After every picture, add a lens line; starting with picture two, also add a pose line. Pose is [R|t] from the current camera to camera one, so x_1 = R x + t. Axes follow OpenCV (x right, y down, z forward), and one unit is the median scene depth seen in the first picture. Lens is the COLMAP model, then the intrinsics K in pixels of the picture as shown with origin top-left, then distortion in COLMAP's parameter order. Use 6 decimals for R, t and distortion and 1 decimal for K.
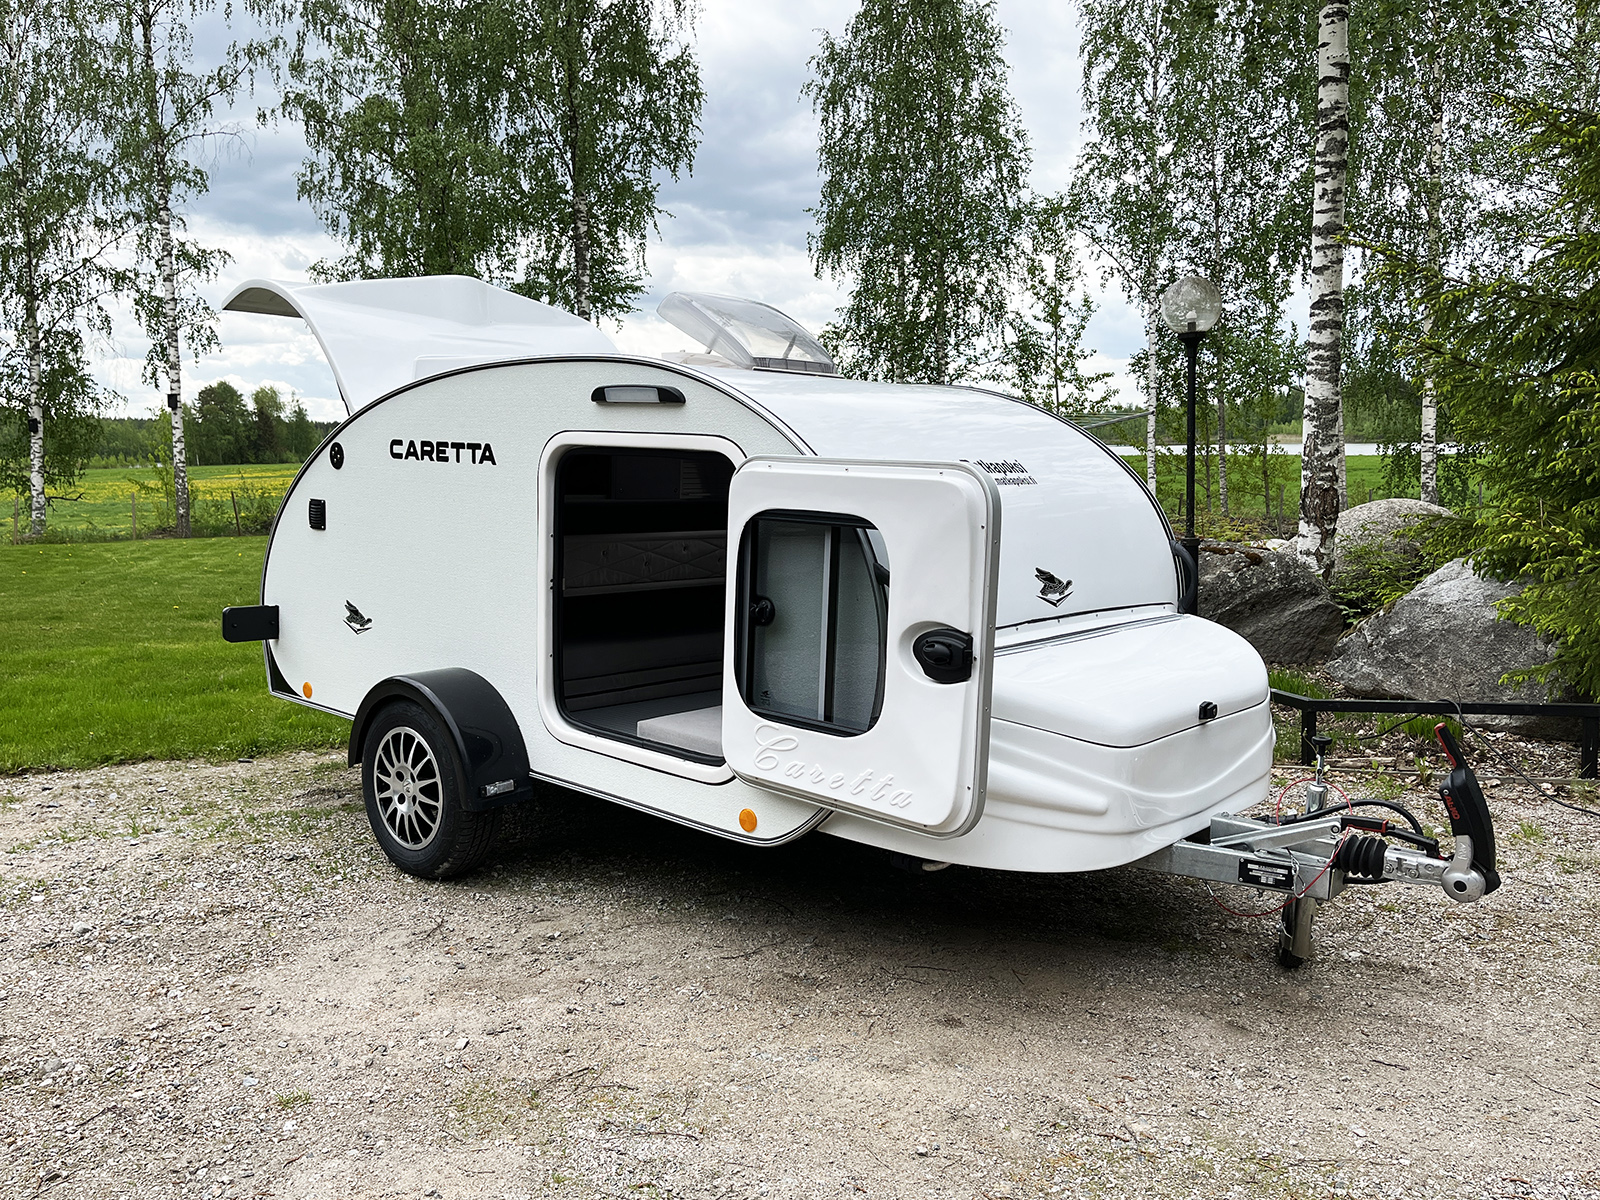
lens RADIAL K [[1226.7, 0, 800.1], [0, 1226.7, 599.6], [0, 0, 1]] dist [0.017851, -0.002202]
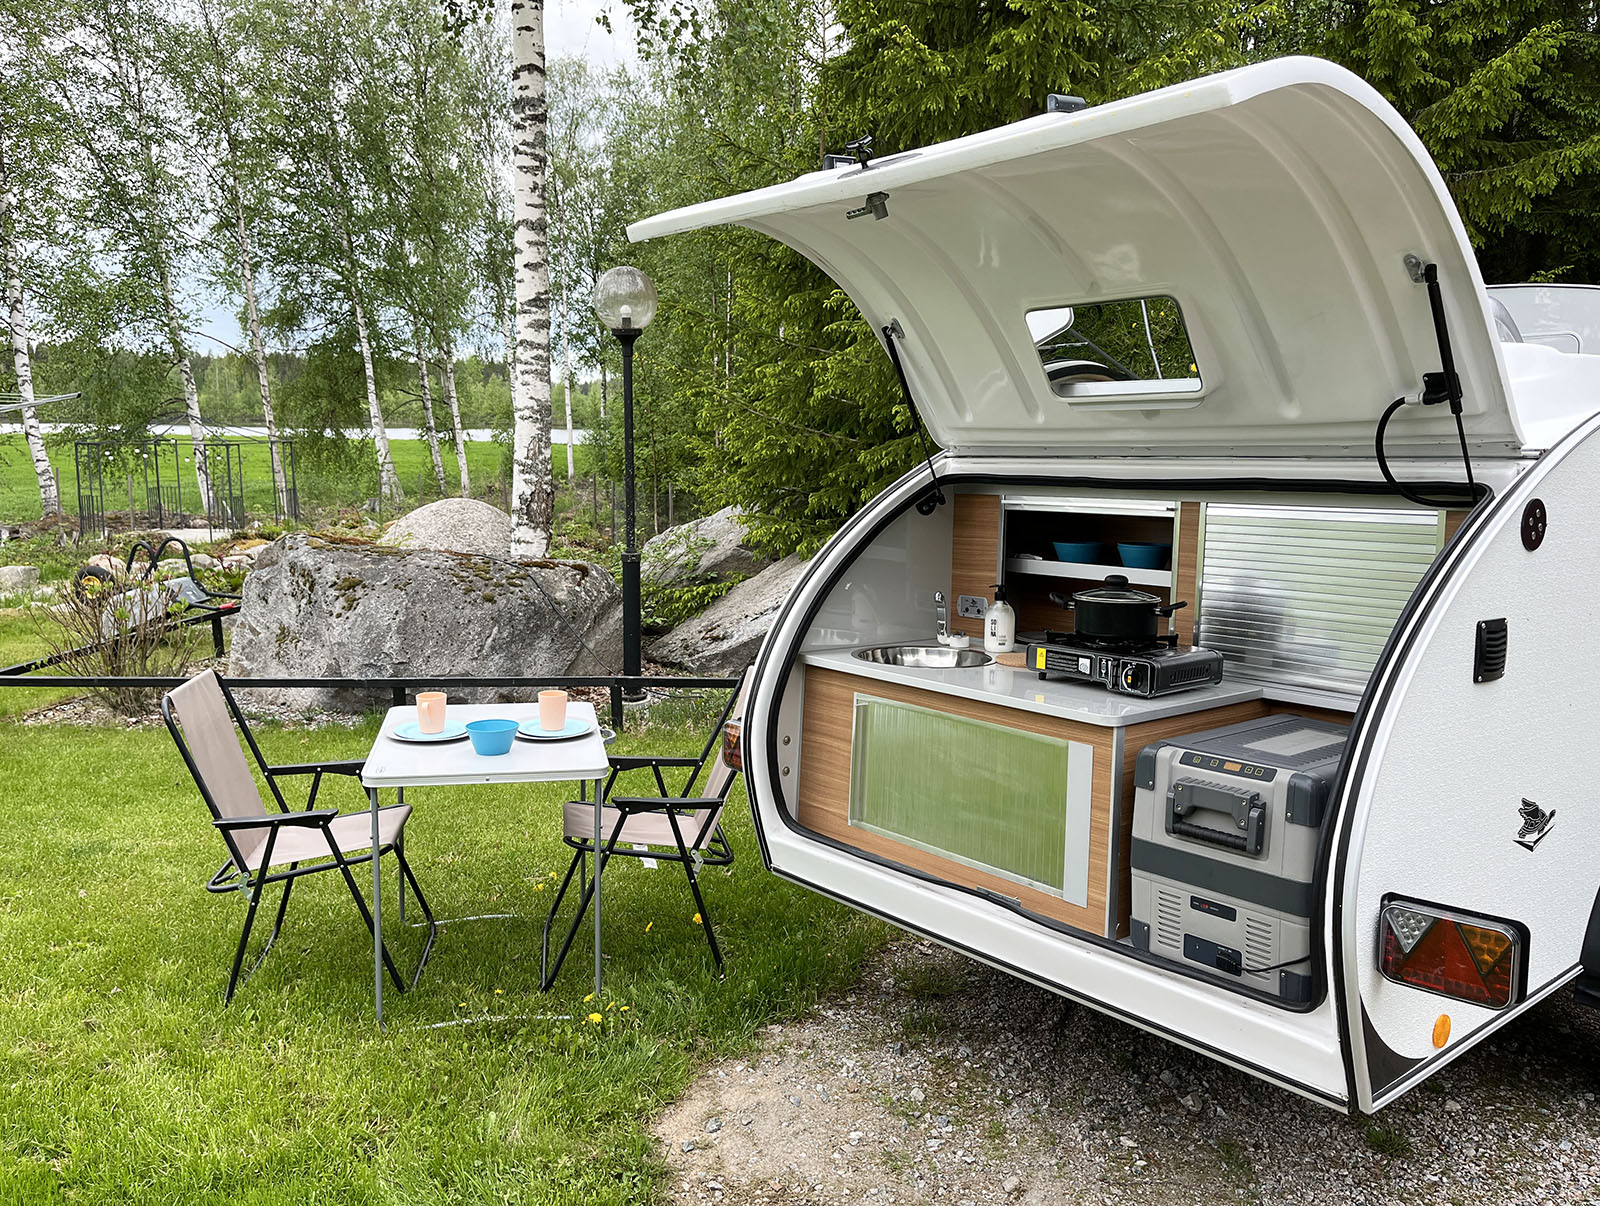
lens RADIAL K [[1189.5, 0, 790.8], [0, 1189.5, 607.3], [0, 0, 1]] dist [0.011707, -0.000307]
pose [[0.150377, -0.136460, 0.979166, -0.494990], [0.107865, 0.986780, 0.120956, -0.095065], [-0.982727, 0.087429, 0.163108, 0.672436]]
